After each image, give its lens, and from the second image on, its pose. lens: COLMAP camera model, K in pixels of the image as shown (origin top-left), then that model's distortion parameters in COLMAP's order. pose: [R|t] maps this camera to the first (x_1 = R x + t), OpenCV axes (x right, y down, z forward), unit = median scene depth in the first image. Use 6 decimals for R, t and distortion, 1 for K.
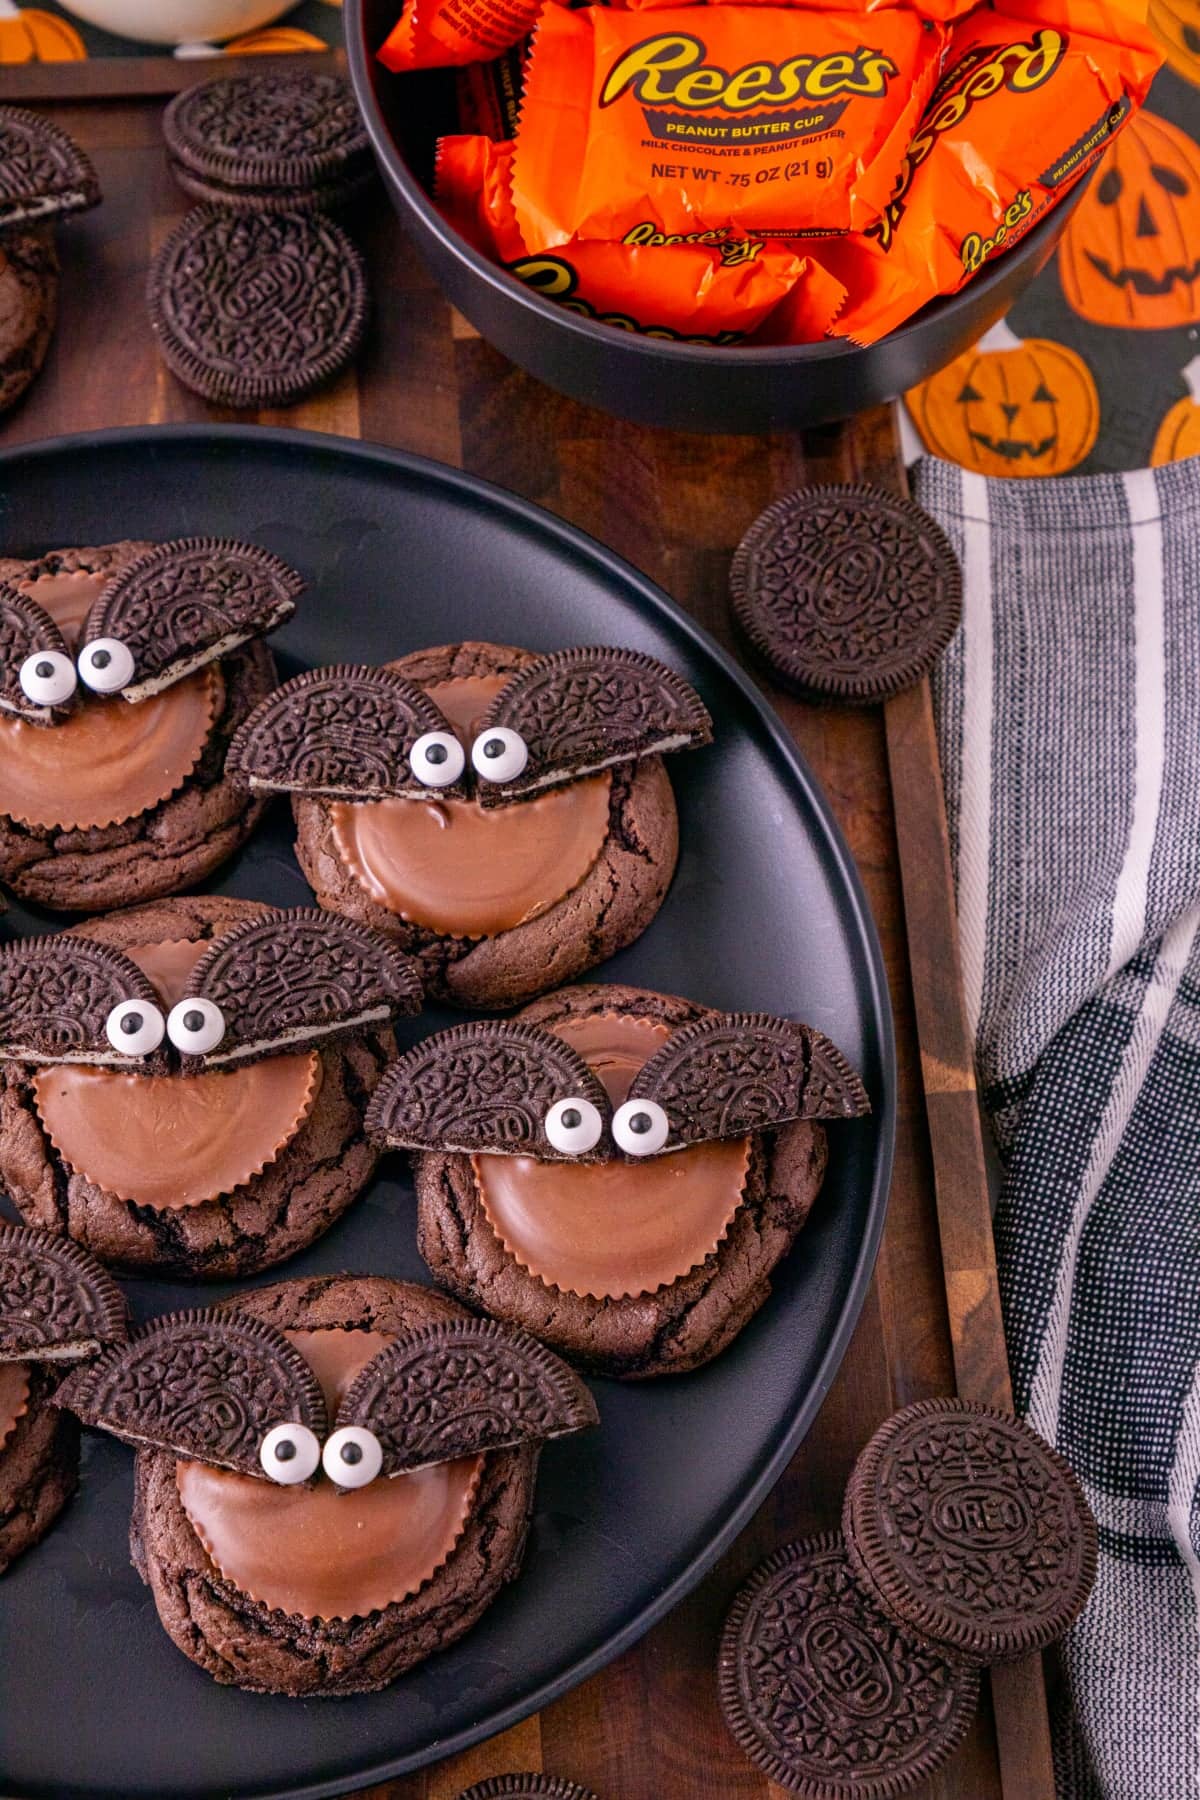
lens RADIAL K [[3012.1, 0, 589.3], [0, 3012.1, 899.8], [0, 0, 1]] dist [0.191583, 0.000000]
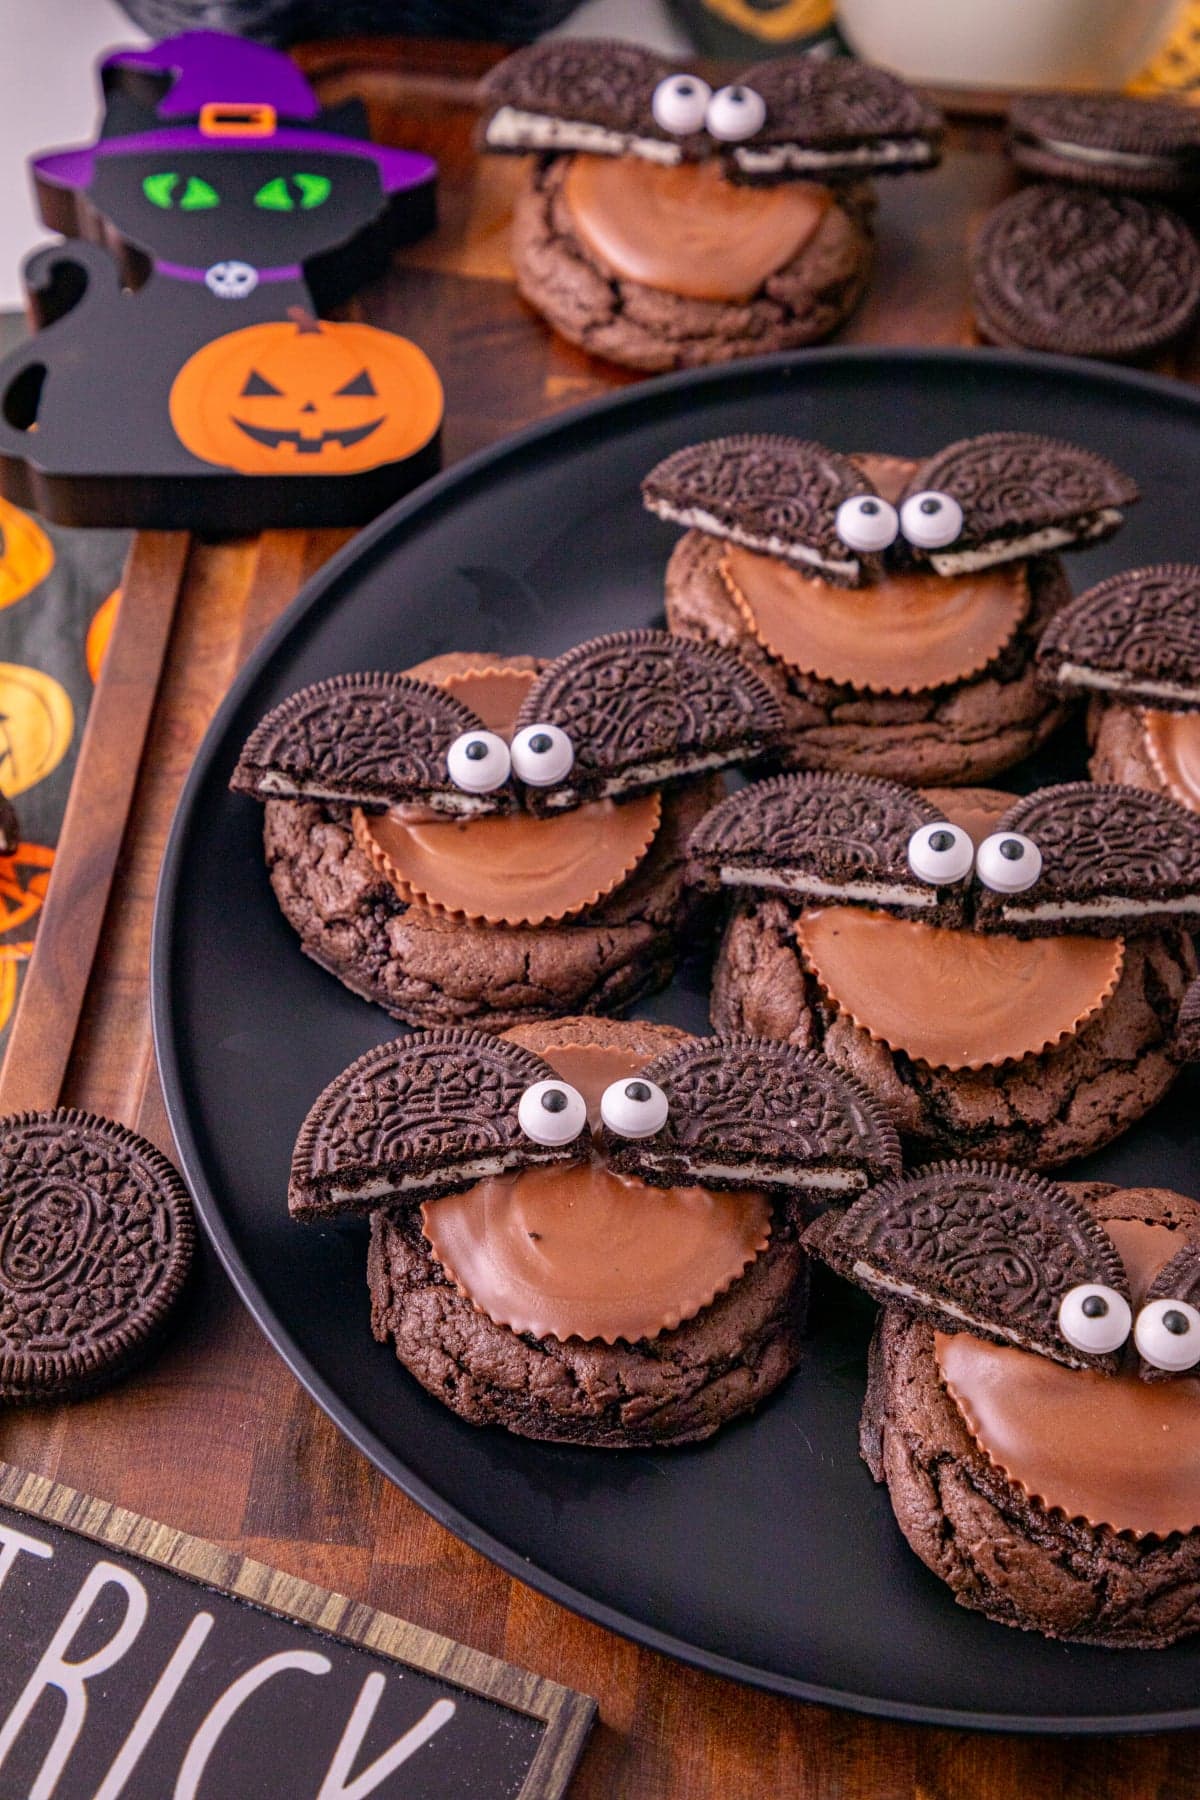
lens RADIAL K [[3012.1, 0, 598.5], [0, 3012.1, 893.3], [0, 0, 1]] dist [0.191583, 0.000000]
pose [[0.986112, 0.144178, -0.082433, -0.171752], [-0.161632, 0.947240, -0.276786, 0.308255], [0.038178, 0.286266, 0.957389, 0.156560]]
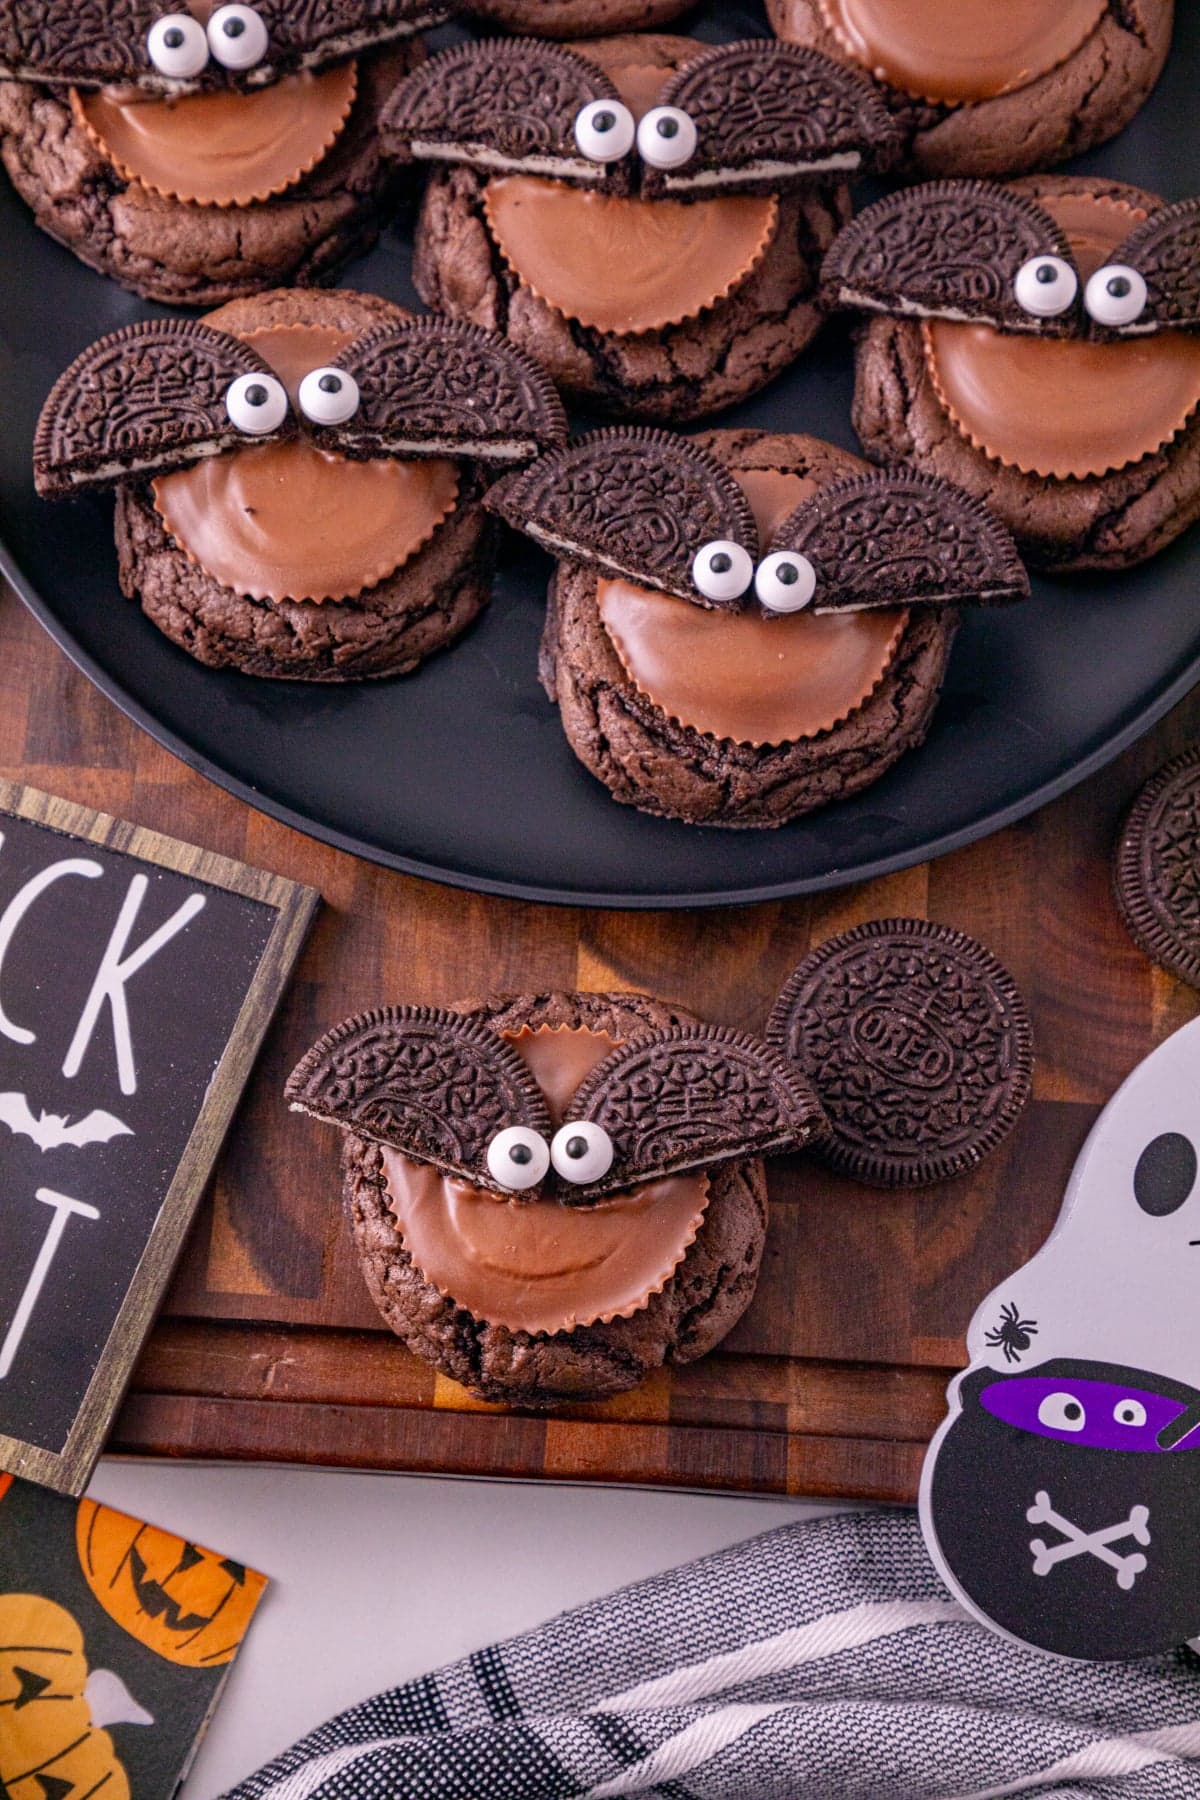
lens RADIAL K [[3012.1, 0, 590.5], [0, 3012.1, 900.8], [0, 0, 1]] dist [0.191583, 0.000000]
pose [[0.991448, 0.127404, -0.028277, -0.094713], [-0.124630, 0.988603, 0.084452, 0.200401], [0.038715, -0.080205, 0.996026, 0.013666]]
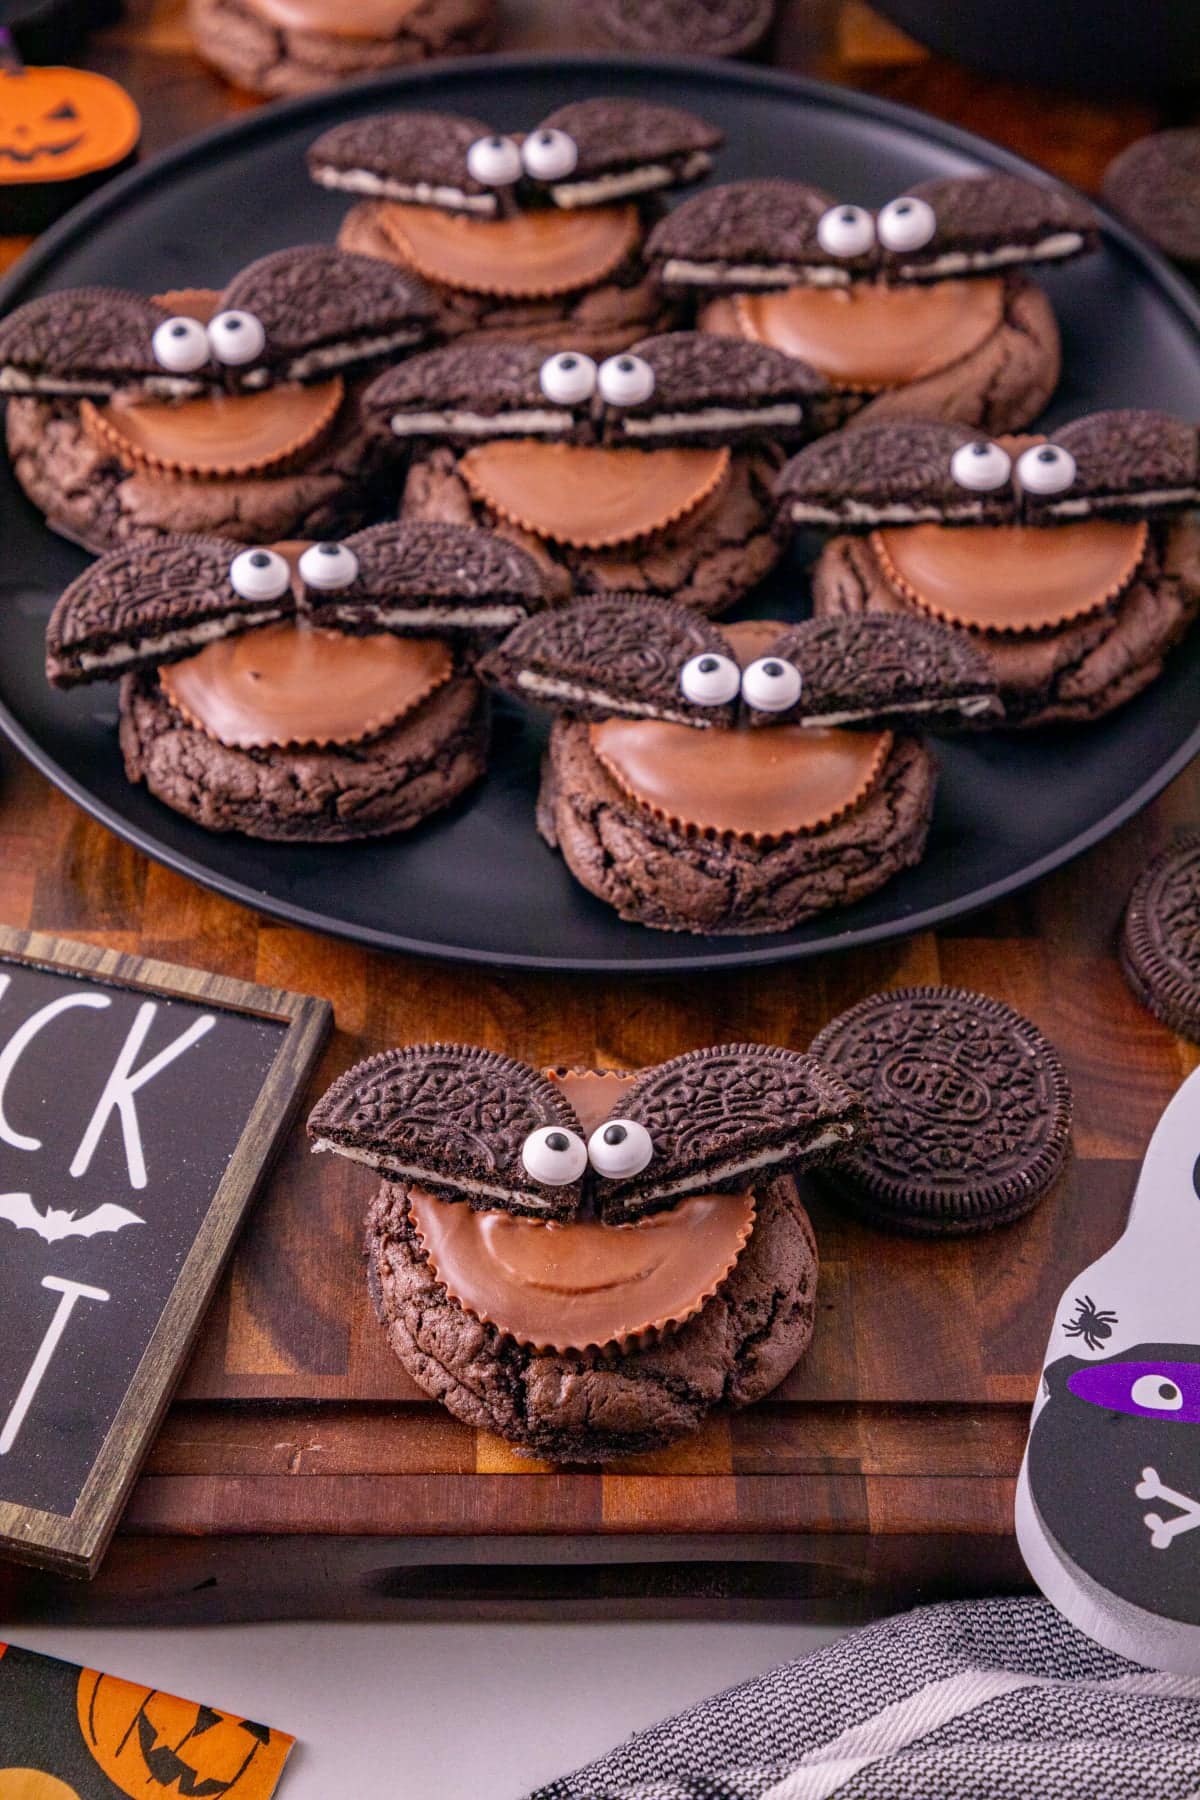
lens RADIAL K [[3012.1, 0, 599.3], [0, 3012.1, 897.2], [0, 0, 1]] dist [0.191583, 0.000000]
pose [[0.998316, 0.047555, -0.033213, -0.093904], [-0.056496, 0.926921, -0.370980, 0.600265], [0.013144, 0.372231, 0.928047, 0.074882]]
